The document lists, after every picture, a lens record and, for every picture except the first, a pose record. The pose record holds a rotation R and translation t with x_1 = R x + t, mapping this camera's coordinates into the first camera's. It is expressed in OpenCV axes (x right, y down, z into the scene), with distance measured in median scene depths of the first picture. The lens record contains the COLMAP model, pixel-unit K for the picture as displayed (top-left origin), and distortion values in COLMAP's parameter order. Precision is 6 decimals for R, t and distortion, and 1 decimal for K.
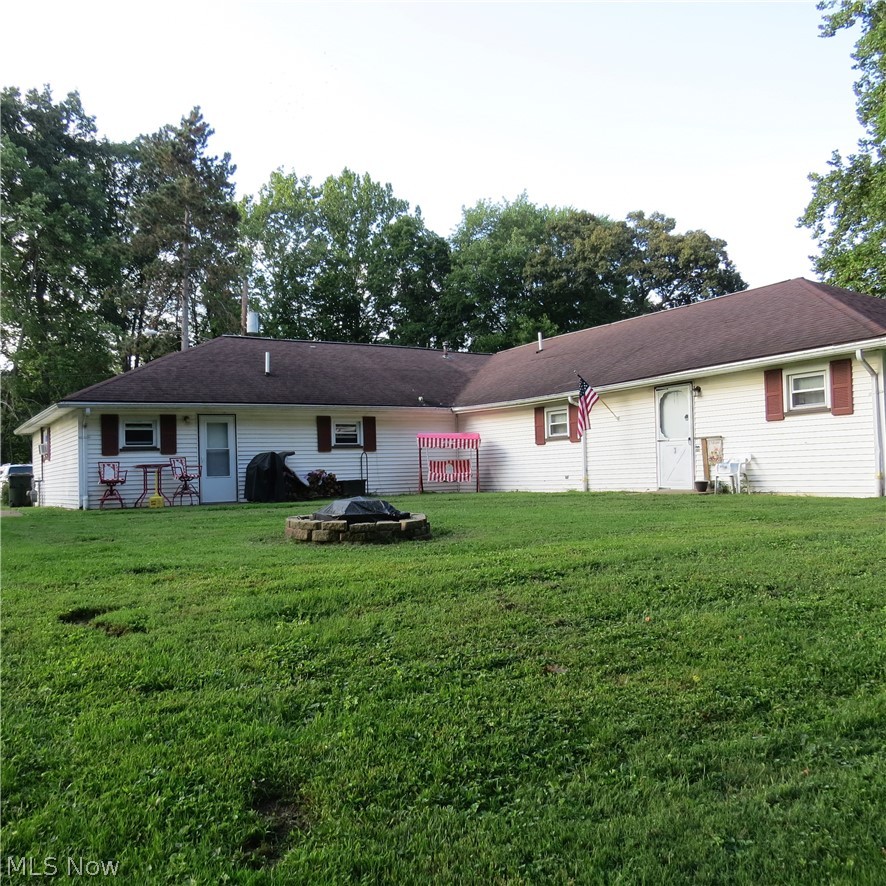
lens RADIAL K [[837.4, 0, 441.2], [0, 837.4, 436.6], [0, 0, 1]] dist [-0.026114, 0.000000]
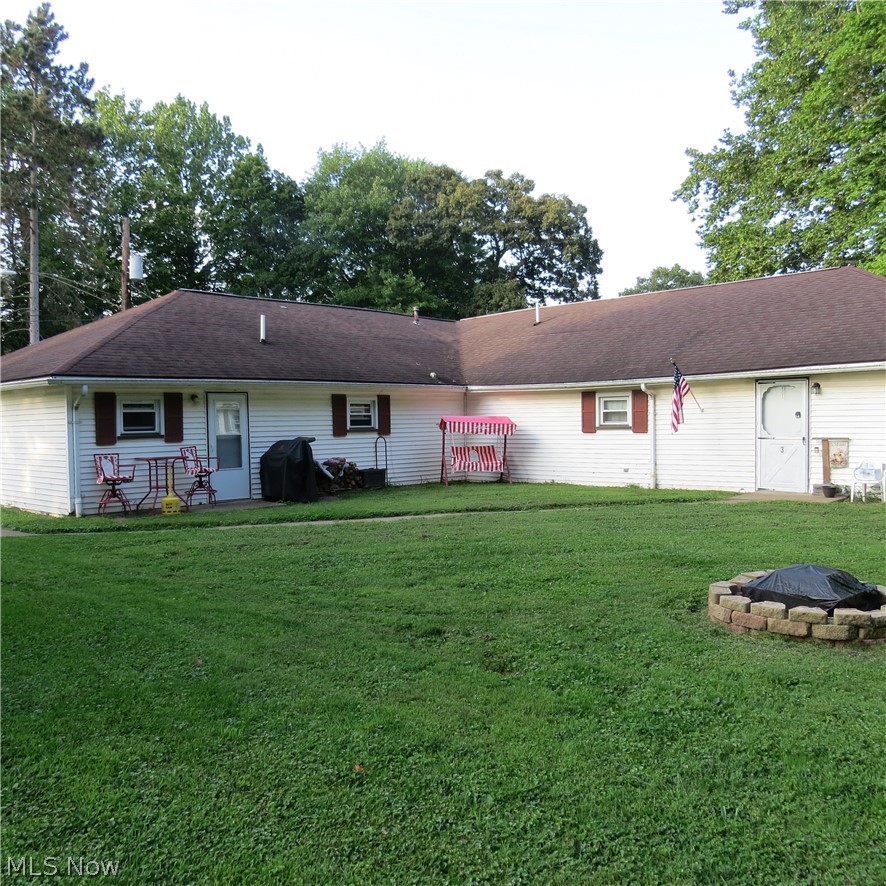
lens RADIAL K [[837.4, 0, 440.7], [0, 837.4, 441.4], [0, 0, 1]] dist [-0.026114, 0.000000]
pose [[0.970865, 0.008486, 0.239476, -0.183718], [-0.023697, 0.997874, 0.060708, -0.023504], [-0.238452, -0.064615, 0.969002, 0.110759]]
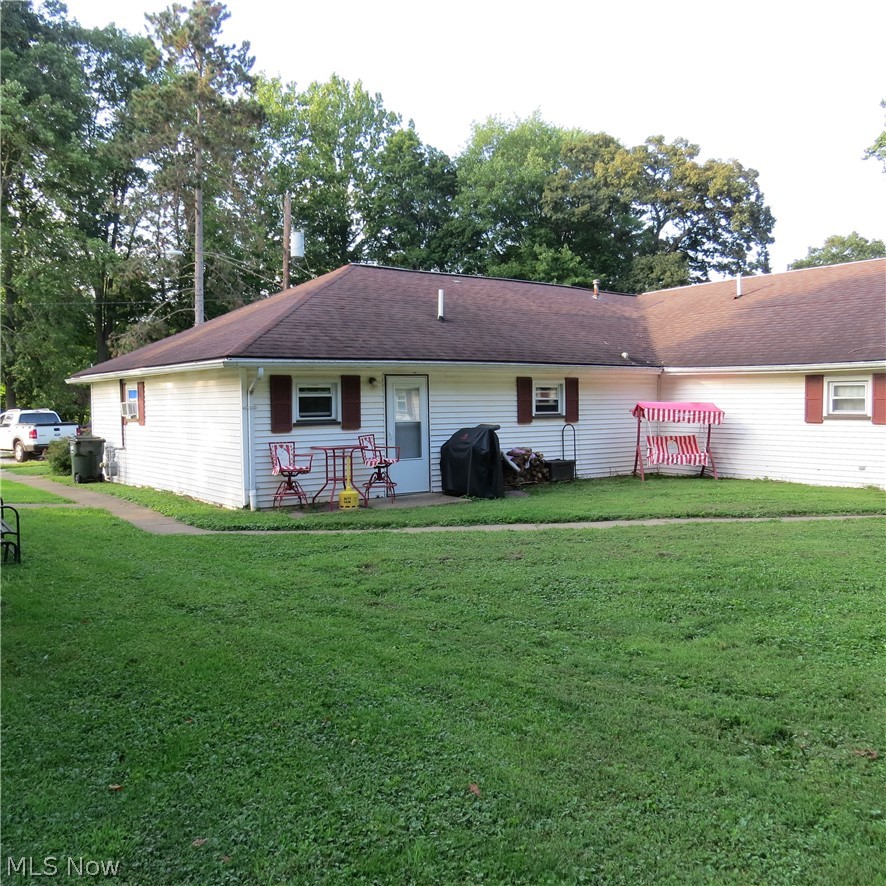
lens RADIAL K [[837.4, 0, 438.8], [0, 837.4, 442.9], [0, 0, 1]] dist [-0.026114, 0.000000]
pose [[0.997214, 0.017868, 0.072427, -0.206053], [-0.024602, 0.995345, 0.093181, -0.025783], [-0.070425, -0.094703, 0.993011, 0.178974]]
